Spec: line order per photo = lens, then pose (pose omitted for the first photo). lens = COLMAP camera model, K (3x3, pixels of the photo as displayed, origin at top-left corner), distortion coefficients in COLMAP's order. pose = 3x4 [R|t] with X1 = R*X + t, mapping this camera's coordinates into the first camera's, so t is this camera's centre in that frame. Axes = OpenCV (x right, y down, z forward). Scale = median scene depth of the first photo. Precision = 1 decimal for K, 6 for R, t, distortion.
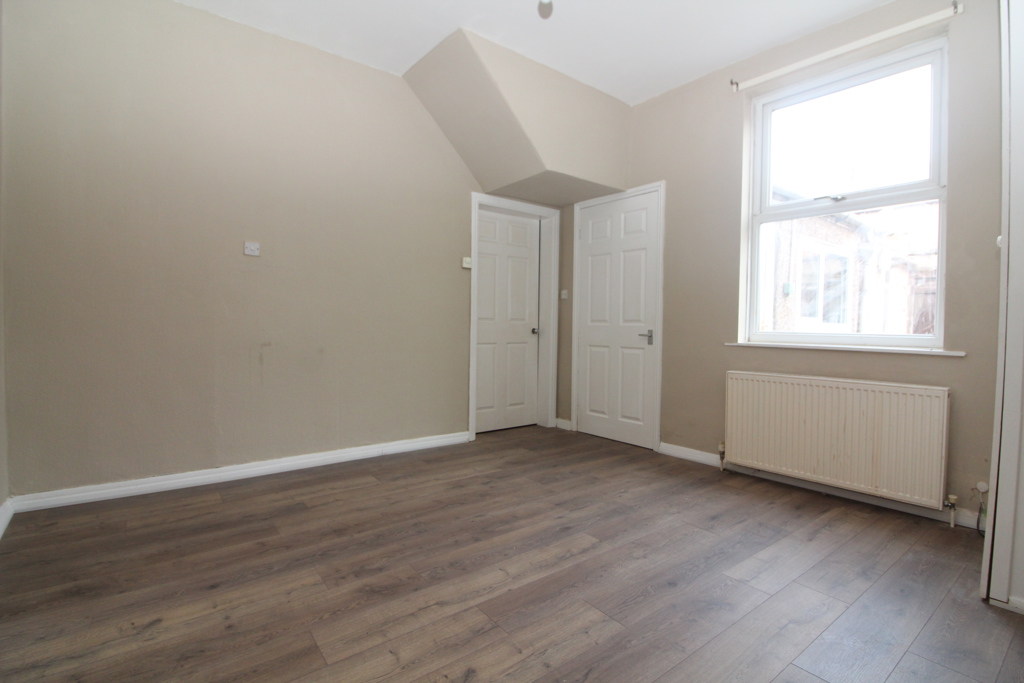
lens RADIAL K [[483.4, 0, 515.7], [0, 483.4, 336.1], [0, 0, 1]] dist [0.006072, -0.016148]
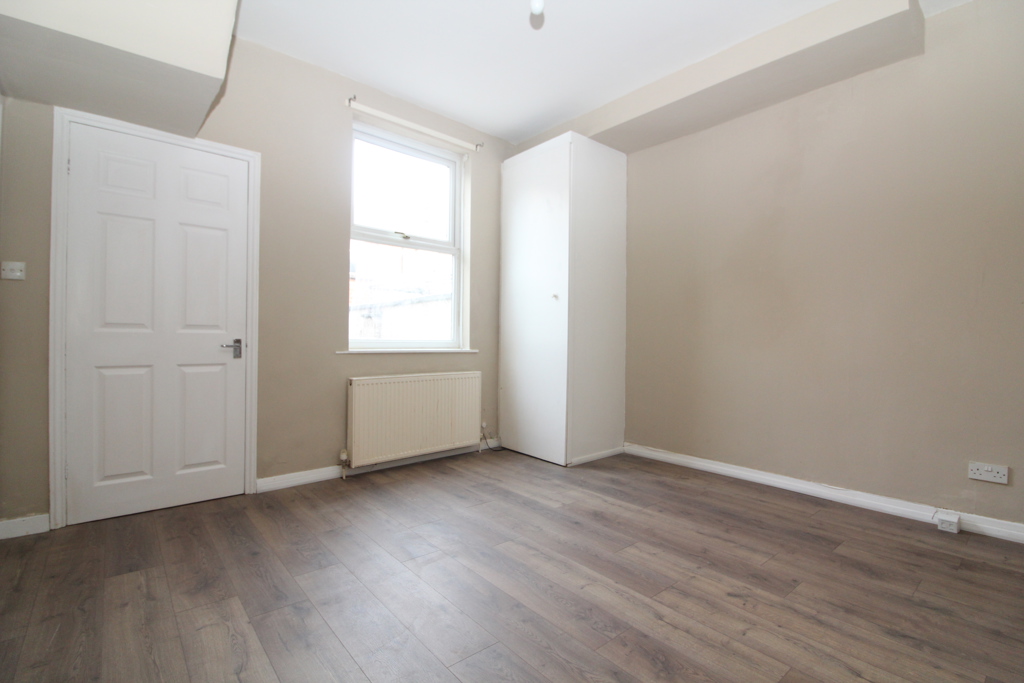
lens RADIAL K [[483.4, 0, 515.7], [0, 483.4, 336.1], [0, 0, 1]] dist [0.006072, -0.016148]
pose [[-0.067585, -0.009592, 0.997667, -0.731574], [0.008589, 0.999911, 0.010195, -0.030283], [-0.997677, 0.009258, -0.067497, 0.876707]]
